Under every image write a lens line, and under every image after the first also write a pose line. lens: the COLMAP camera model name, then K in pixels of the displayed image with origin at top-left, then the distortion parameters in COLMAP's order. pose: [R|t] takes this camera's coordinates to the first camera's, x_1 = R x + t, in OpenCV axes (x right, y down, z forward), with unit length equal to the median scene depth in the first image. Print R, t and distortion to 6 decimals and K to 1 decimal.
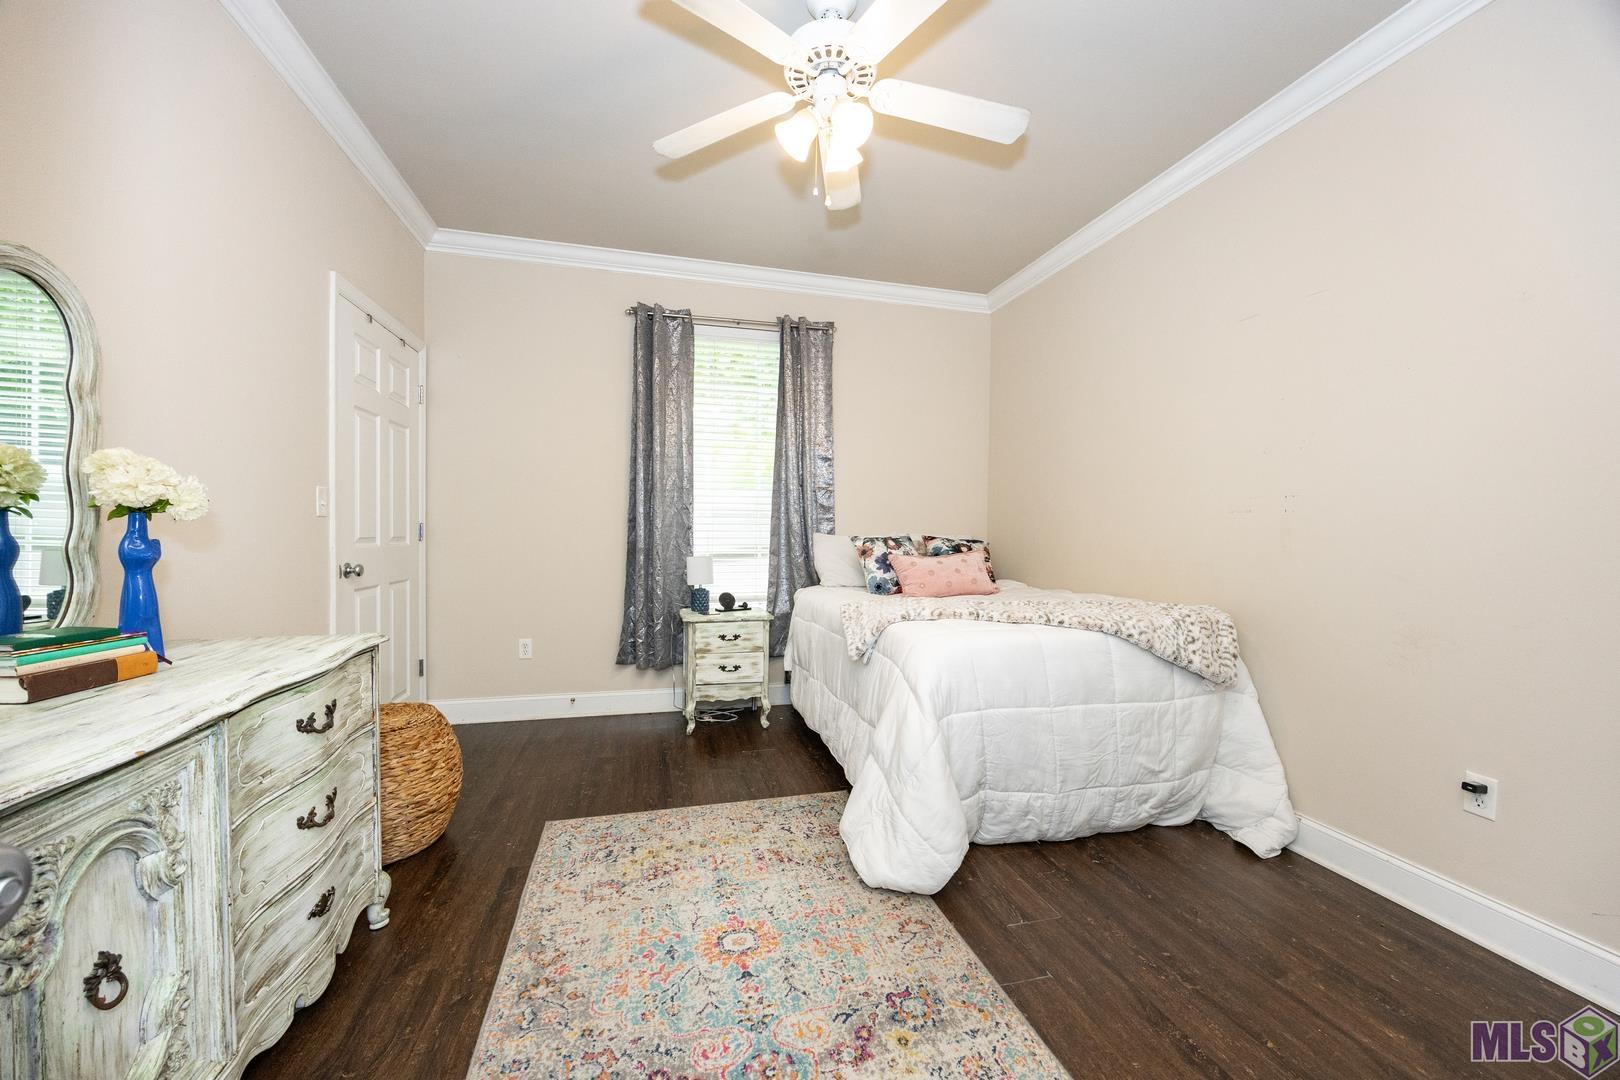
lens RADIAL K [[649.1, 0, 820.6], [0, 649.1, 545.1], [0, 0, 1]] dist [-0.001999, 0.000098]
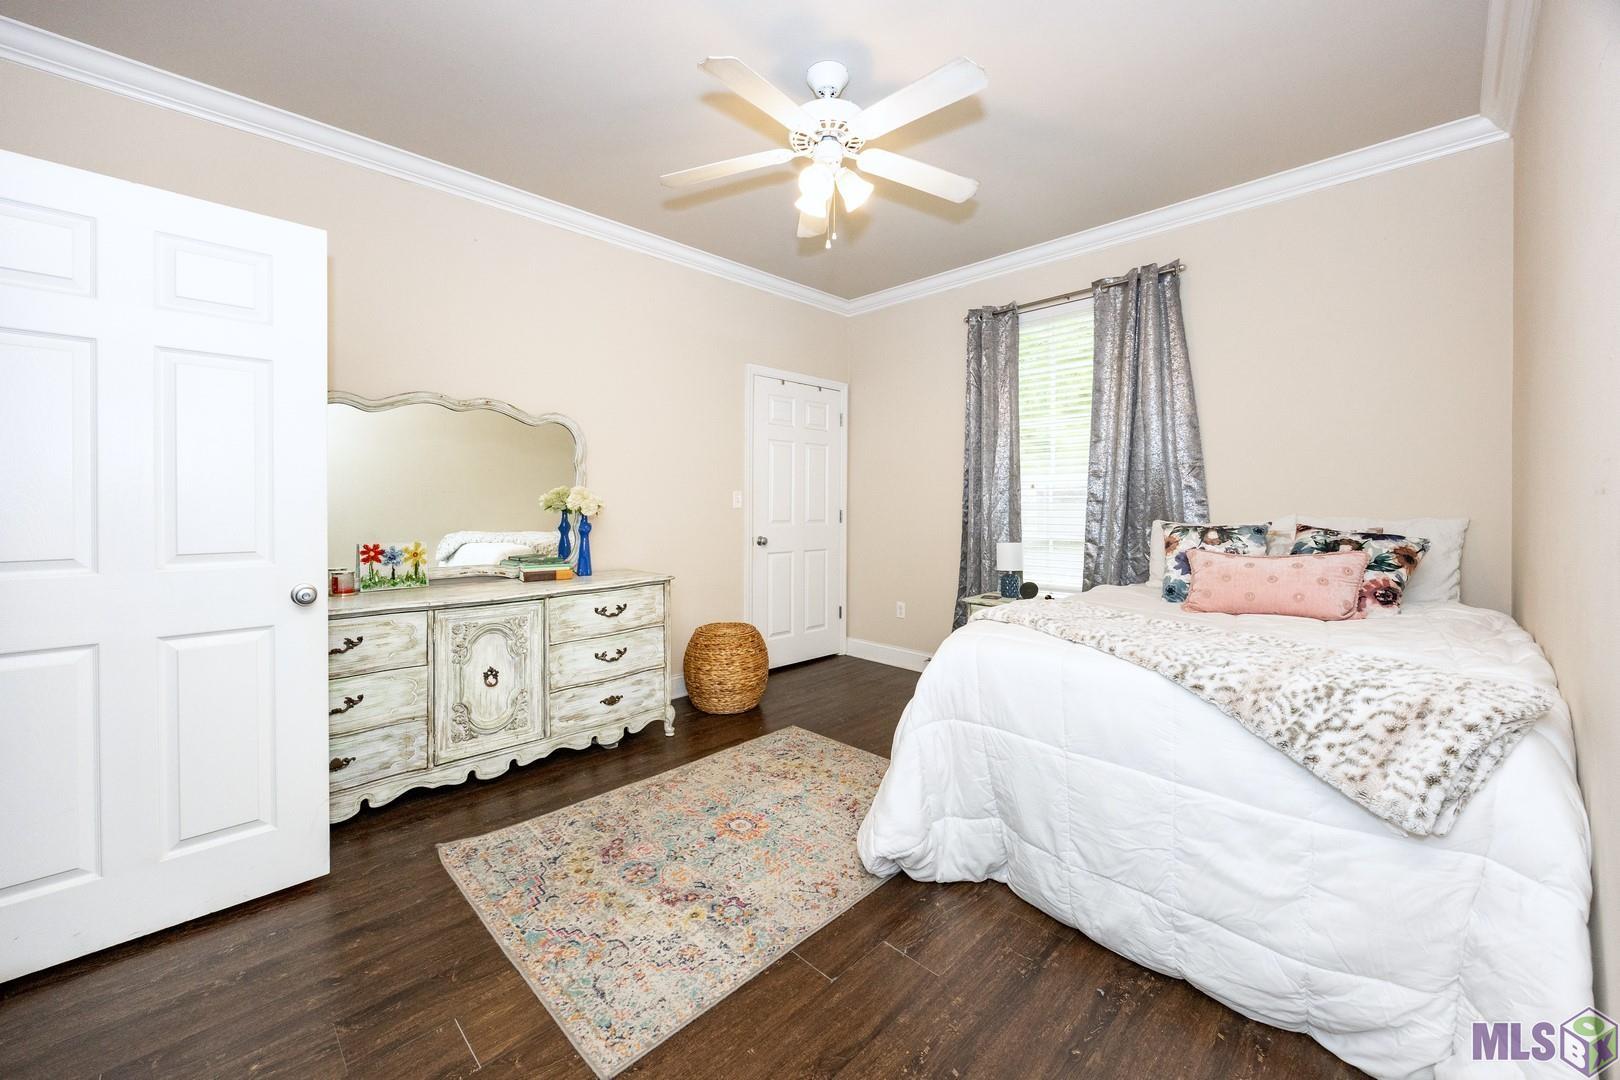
lens RADIAL K [[675.2, 0, 807.5], [0, 675.2, 502.0], [0, 0, 1]] dist [-0.020161, -0.000023]
pose [[0.454140, -0.010391, -0.890870, 1.041475], [-0.015019, 0.999701, -0.019317, -0.035237], [0.890804, 0.022153, 0.453848, 0.409589]]
